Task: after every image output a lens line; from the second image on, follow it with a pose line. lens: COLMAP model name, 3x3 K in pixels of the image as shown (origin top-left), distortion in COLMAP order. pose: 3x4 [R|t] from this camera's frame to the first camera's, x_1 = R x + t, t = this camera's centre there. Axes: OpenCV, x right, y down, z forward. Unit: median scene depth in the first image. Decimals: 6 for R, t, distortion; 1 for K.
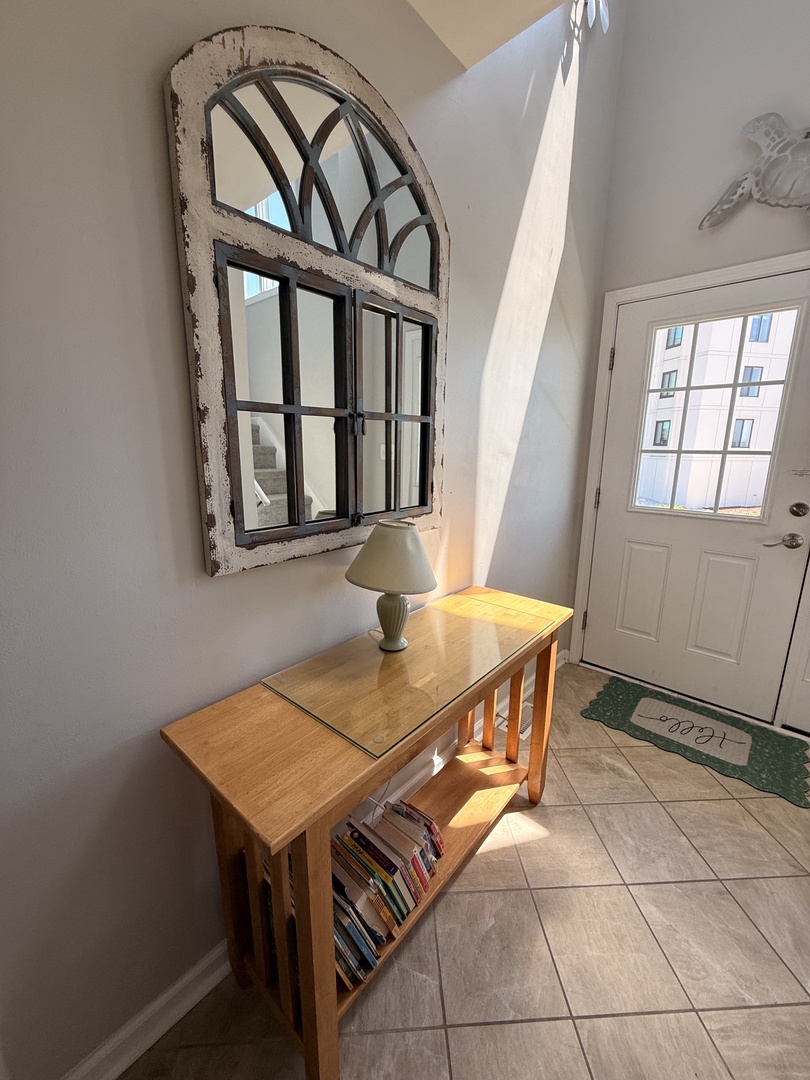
lens RADIAL K [[430.5, 0, 409.9], [0, 430.5, 537.3], [0, 0, 1]] dist [-0.001355, 0.000547]
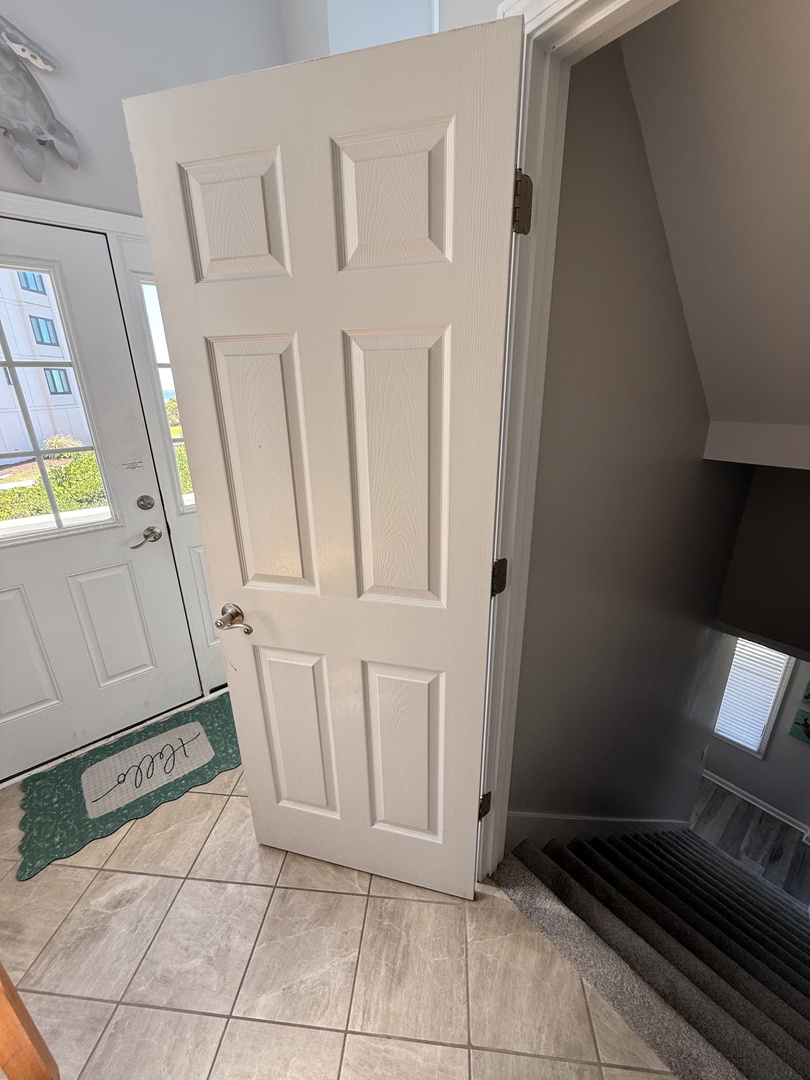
lens RADIAL K [[430.5, 0, 402.9], [0, 430.5, 537.8], [0, 0, 1]] dist [-0.001355, 0.000547]
pose [[0.160210, -0.339985, 0.926684, 0.070094], [0.233699, 0.925184, 0.299031, -0.140440], [-0.959019, 0.168658, 0.227678, 0.228545]]
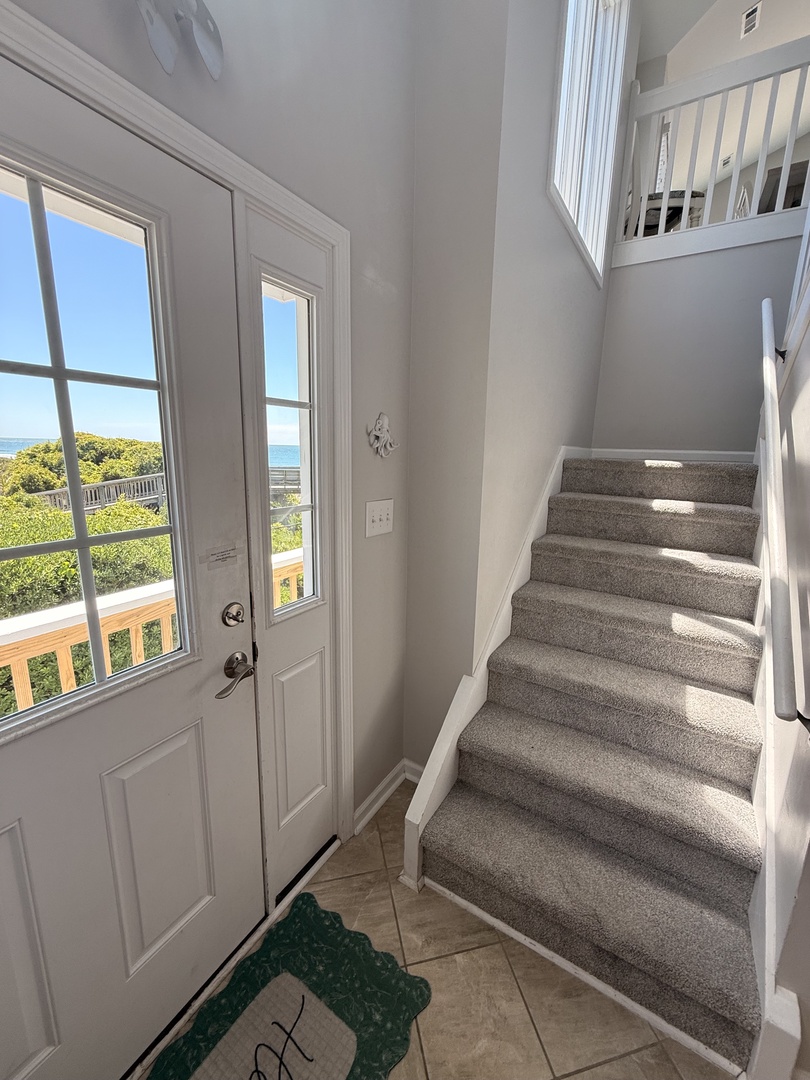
lens RADIAL K [[430.5, 0, 406.3], [0, 430.5, 537.3], [0, 0, 1]] dist [-0.001355, 0.000547]
pose [[-0.168308, -0.209152, 0.963290, 0.308562], [0.191830, 0.951598, 0.240131, -0.250465], [-0.966889, 0.225204, -0.120040, 0.786199]]
